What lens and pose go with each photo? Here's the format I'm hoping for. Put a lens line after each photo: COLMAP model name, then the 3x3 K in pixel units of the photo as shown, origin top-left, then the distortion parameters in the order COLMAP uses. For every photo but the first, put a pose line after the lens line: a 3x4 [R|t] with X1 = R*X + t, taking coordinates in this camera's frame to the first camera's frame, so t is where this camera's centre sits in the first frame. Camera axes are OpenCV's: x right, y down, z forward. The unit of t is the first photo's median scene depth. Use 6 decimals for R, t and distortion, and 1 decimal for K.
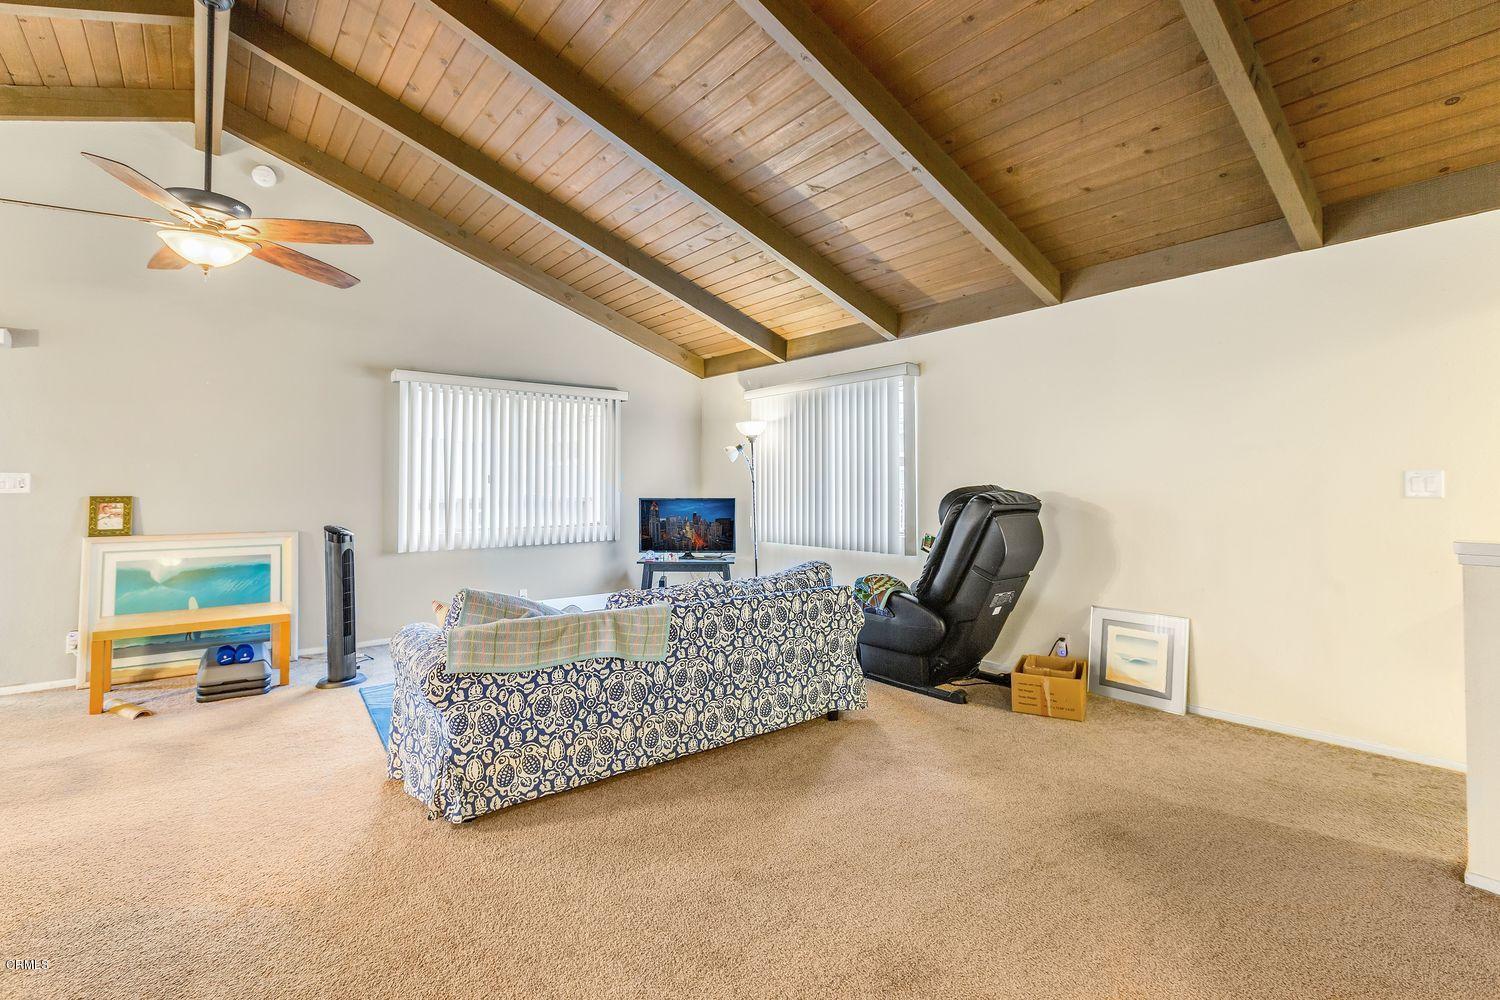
lens RADIAL K [[687.6, 0, 752.7], [0, 687.6, 472.6], [0, 0, 1]] dist [-0.000993, -0.000267]
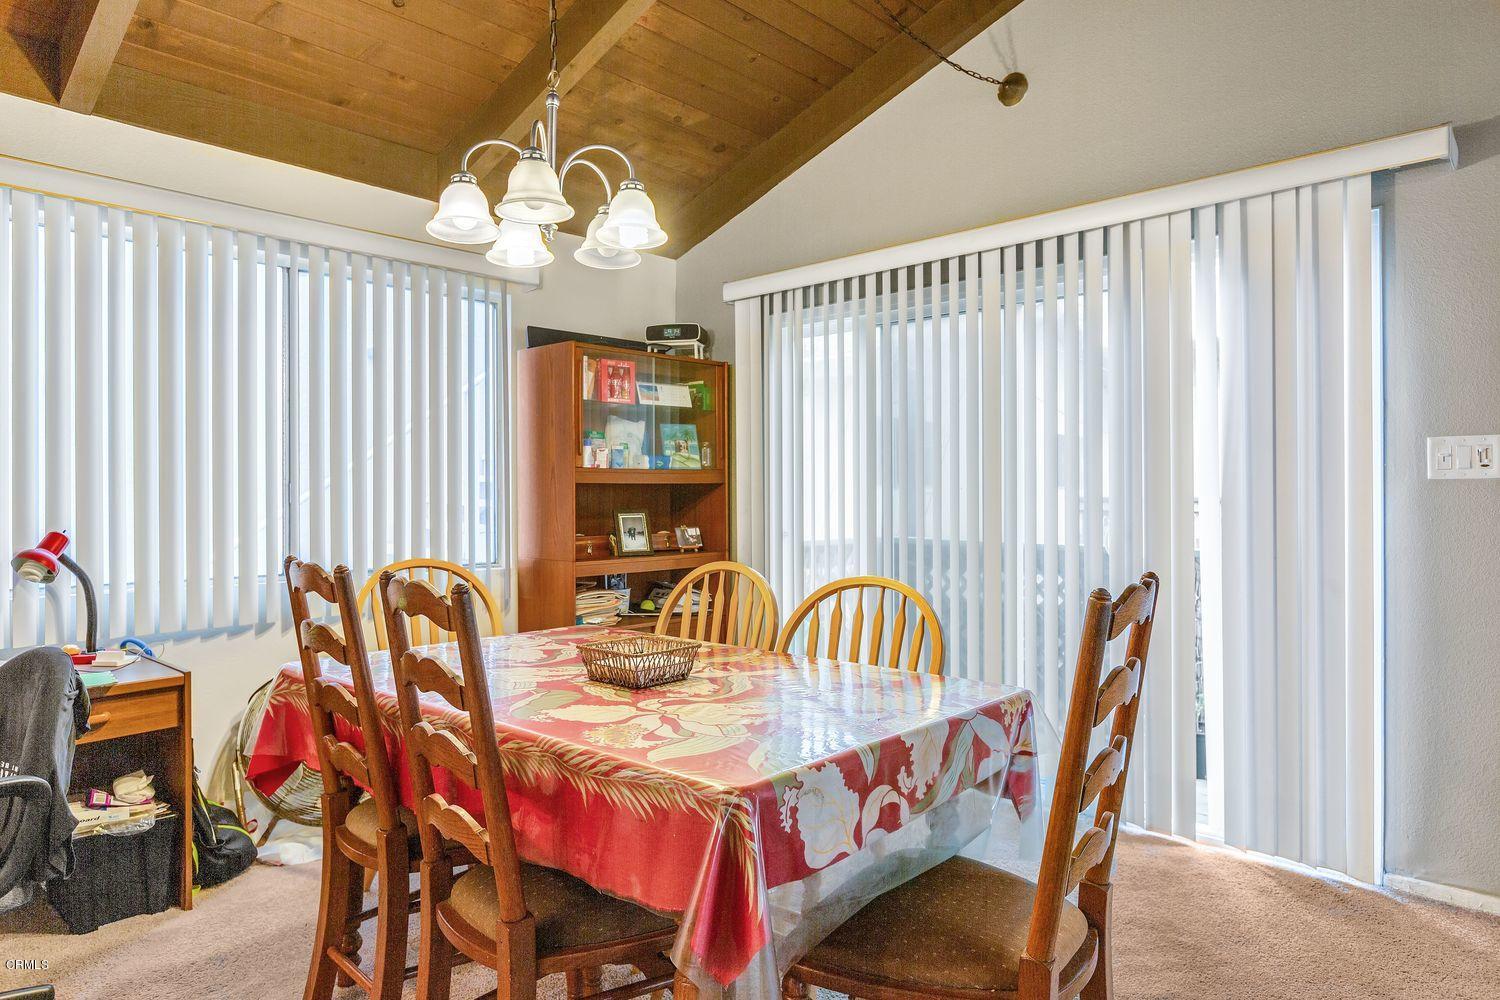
lens RADIAL K [[931.0, 0, 752.0], [0, 931.0, 492.9], [0, 0, 1]] dist [-0.003873, -0.002839]
pose [[0.151637, -0.002236, -0.988434, -0.506779], [0.020633, 0.999787, 0.000903, 0.027406], [0.988221, -0.020531, 0.151651, 0.406417]]
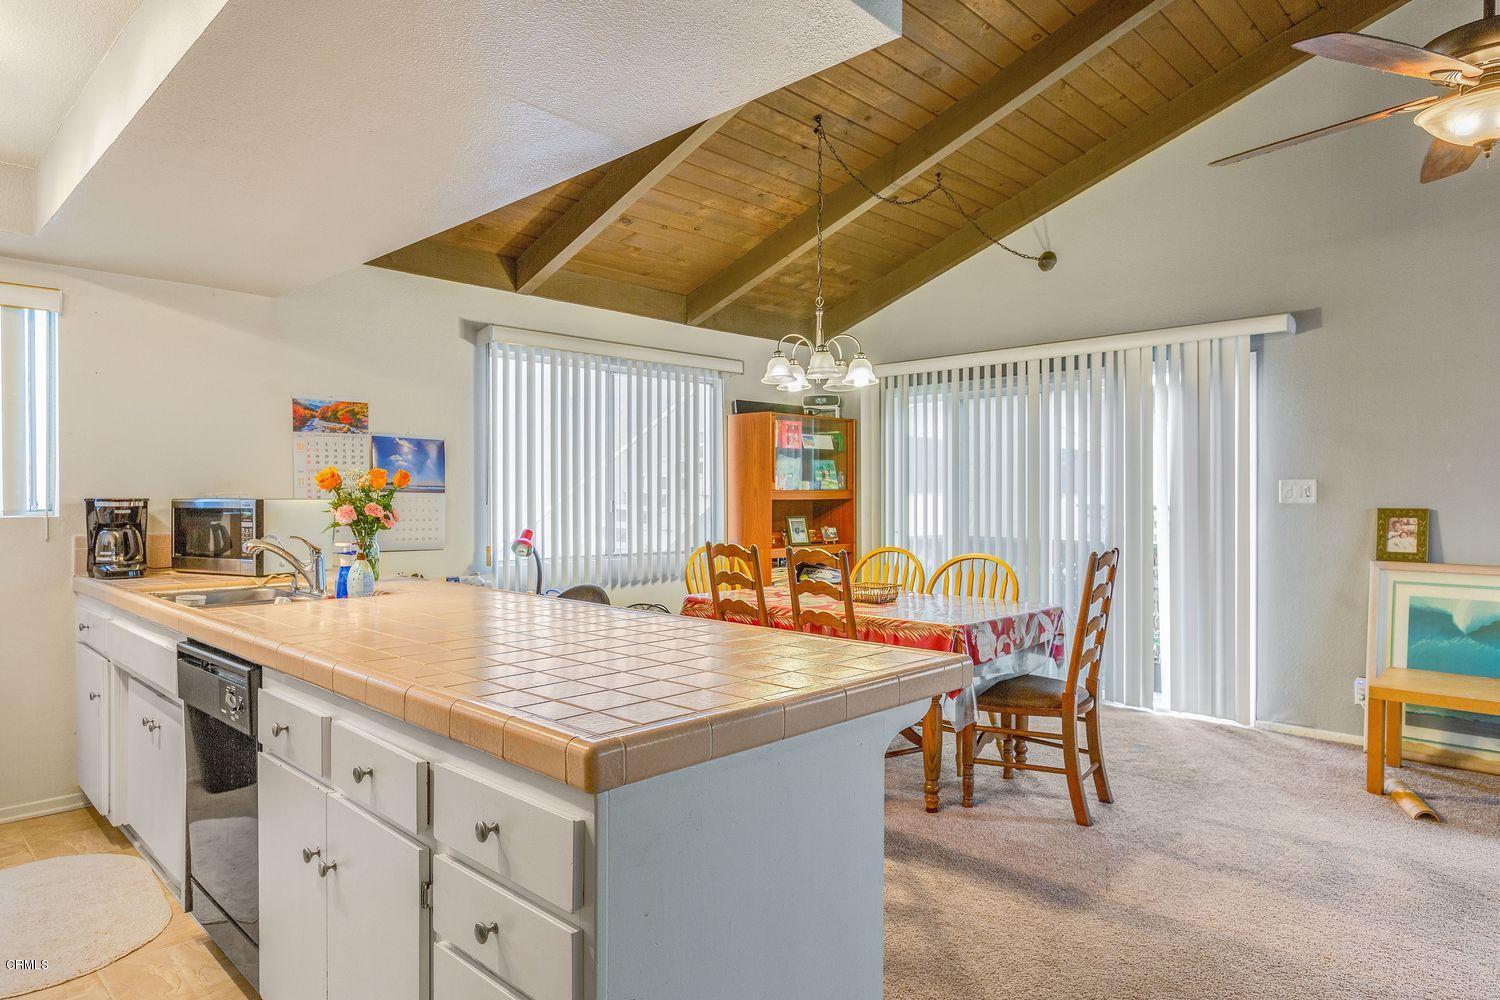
lens RADIAL K [[889.3, 0, 750.0], [0, 889.3, 500.0], [0, 0, 1]] dist [-0.001677, -0.000485]
pose [[0.126515, 0.005953, -0.991947, -0.058261], [0.018606, 0.999792, 0.008373, 0.003532], [0.991790, -0.019516, 0.126378, 0.169152]]
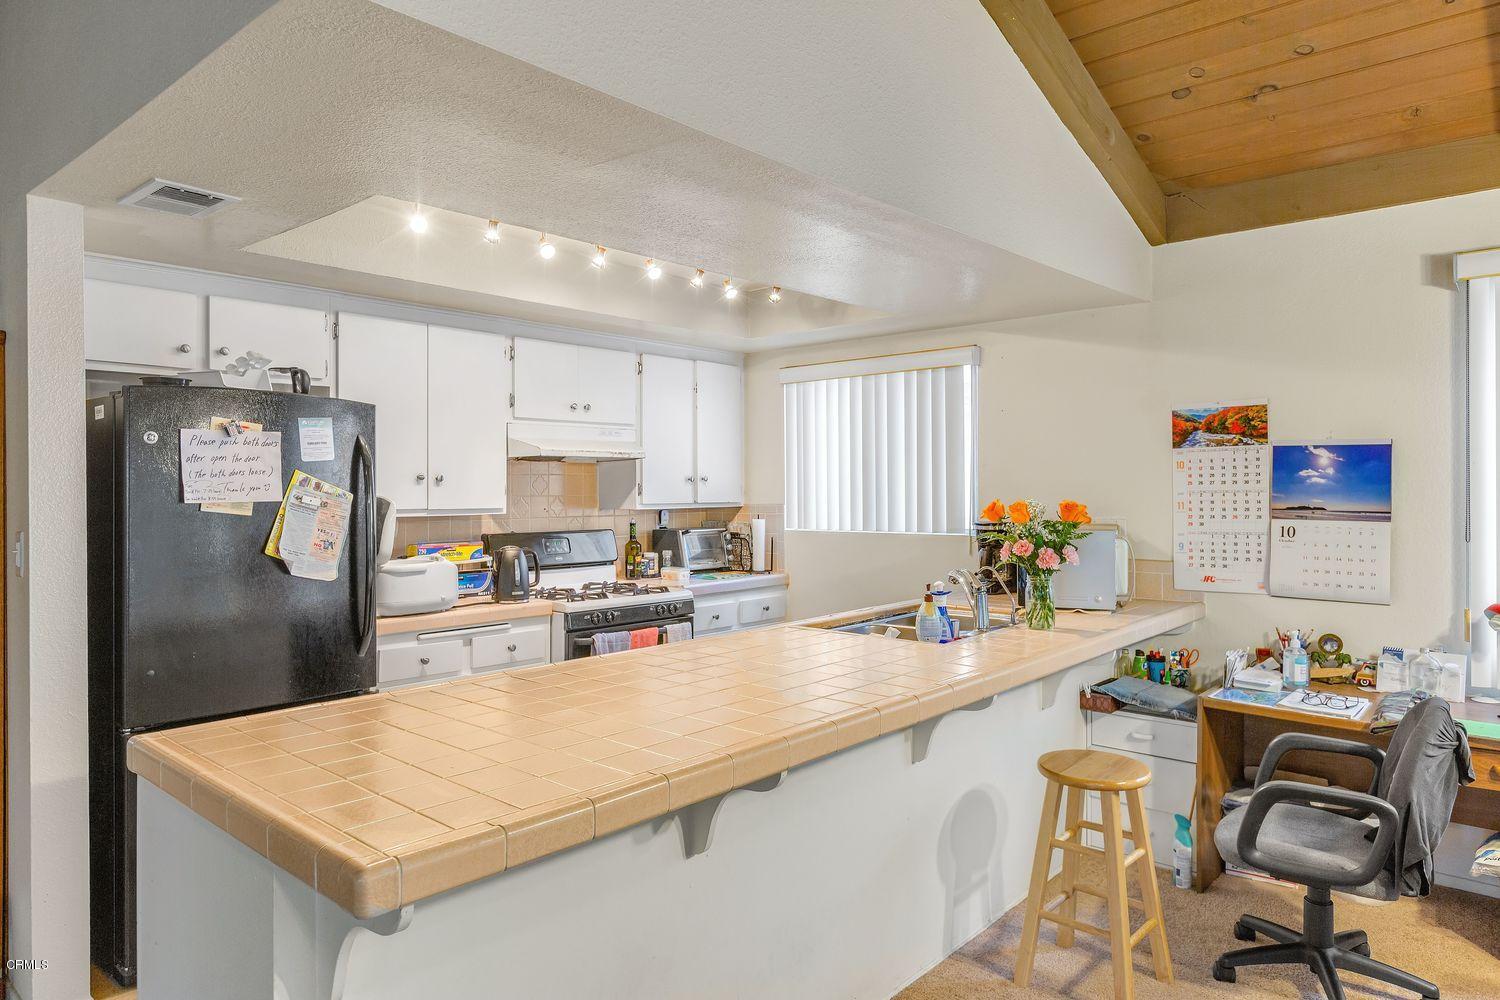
lens RADIAL K [[931.0, 0, 752.0], [0, 931.0, 492.9], [0, 0, 1]] dist [-0.003873, -0.002839]
pose [[-0.985641, 0.005187, -0.168777, -0.533367], [0.008110, 0.999829, -0.016634, -0.018271], [0.168662, -0.017764, -0.985514, 0.603748]]
